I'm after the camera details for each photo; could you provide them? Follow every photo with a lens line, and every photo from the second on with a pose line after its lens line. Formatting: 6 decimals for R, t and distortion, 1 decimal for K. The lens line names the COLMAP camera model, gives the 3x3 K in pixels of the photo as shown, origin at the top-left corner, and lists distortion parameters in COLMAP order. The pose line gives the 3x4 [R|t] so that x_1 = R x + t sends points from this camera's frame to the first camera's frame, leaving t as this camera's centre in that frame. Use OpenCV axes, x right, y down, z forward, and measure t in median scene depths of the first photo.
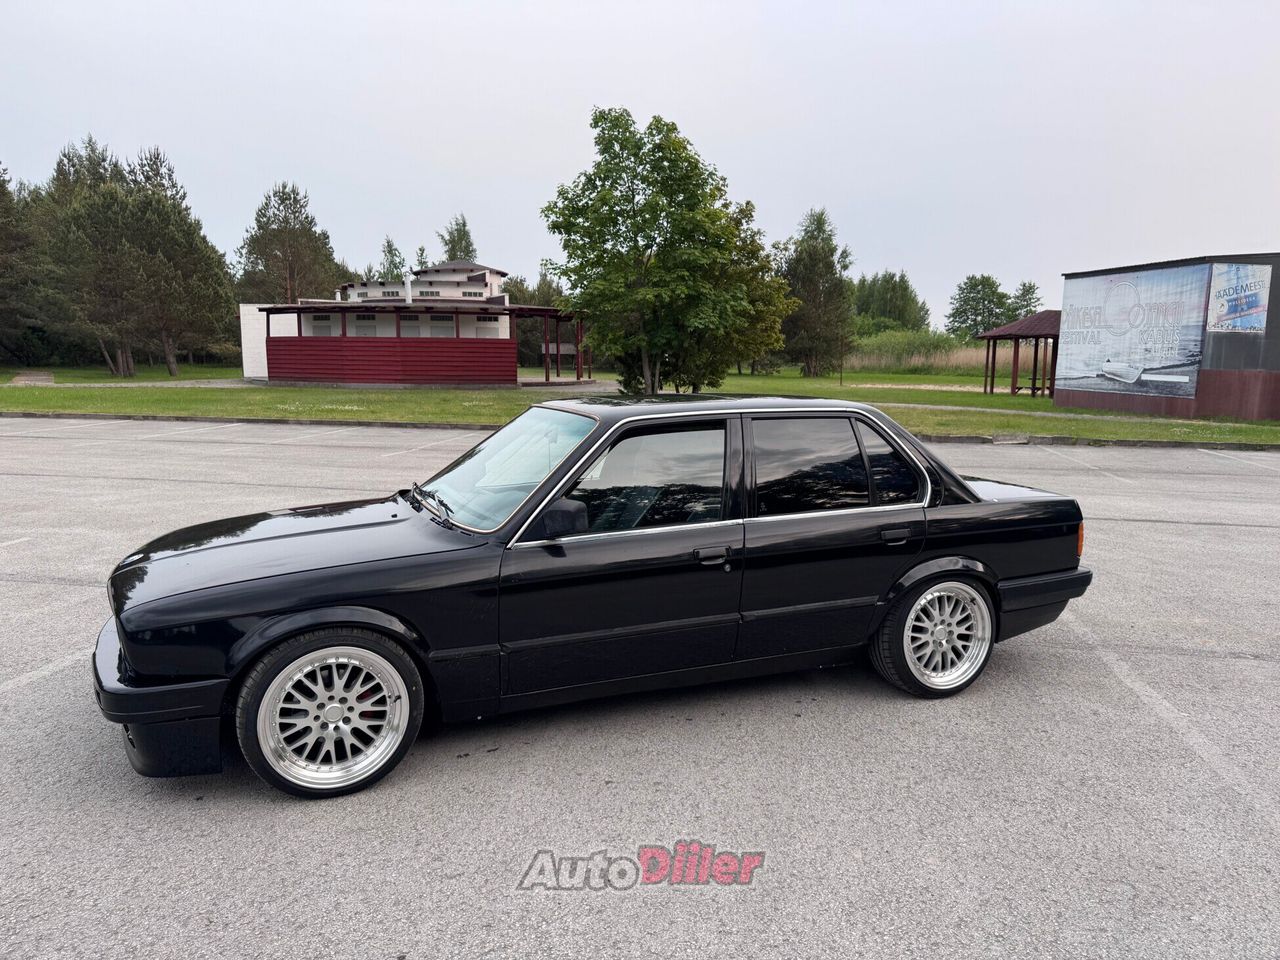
lens RADIAL K [[906.2, 0, 639.6], [0, 906.2, 481.2], [0, 0, 1]] dist [-0.005616, -0.000505]
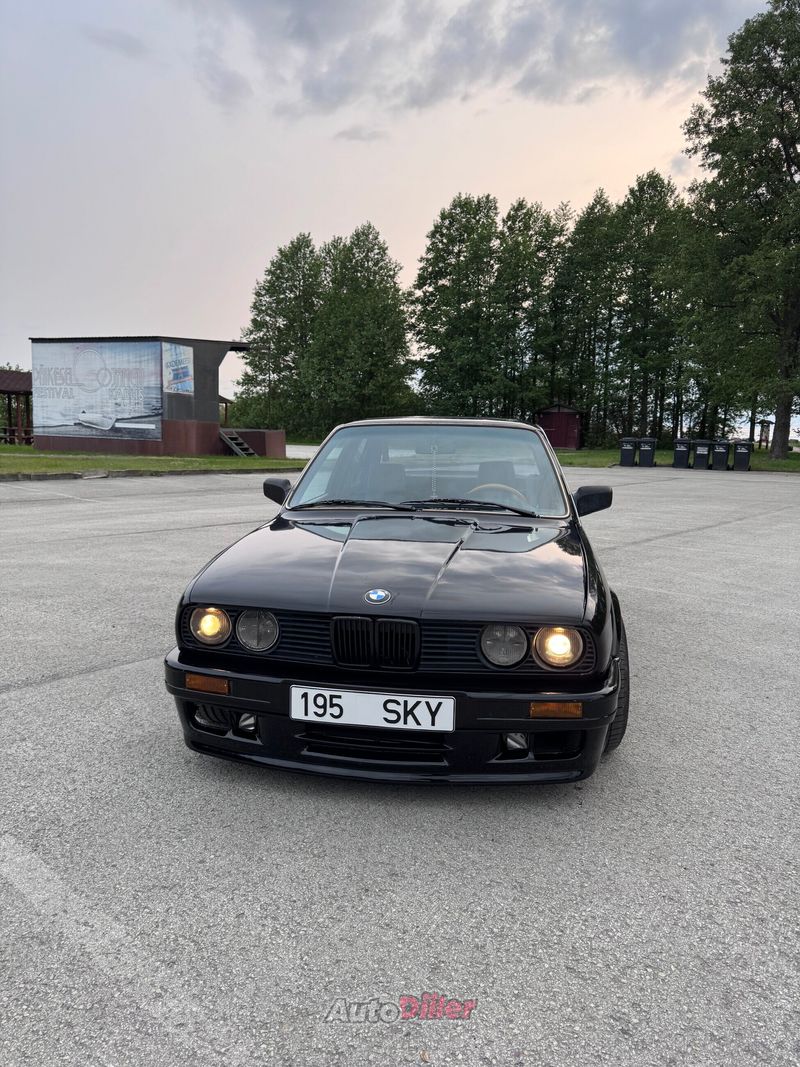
lens RADIAL K [[755.4, 0, 399.8], [0, 755.4, 534.3], [0, 0, 1]] dist [-0.005616, -0.000505]
pose [[0.524174, -0.115153, 0.843790, -0.170971], [0.095565, 0.992511, 0.076083, -0.003338], [-0.846232, 0.040756, 0.531254, 0.092494]]
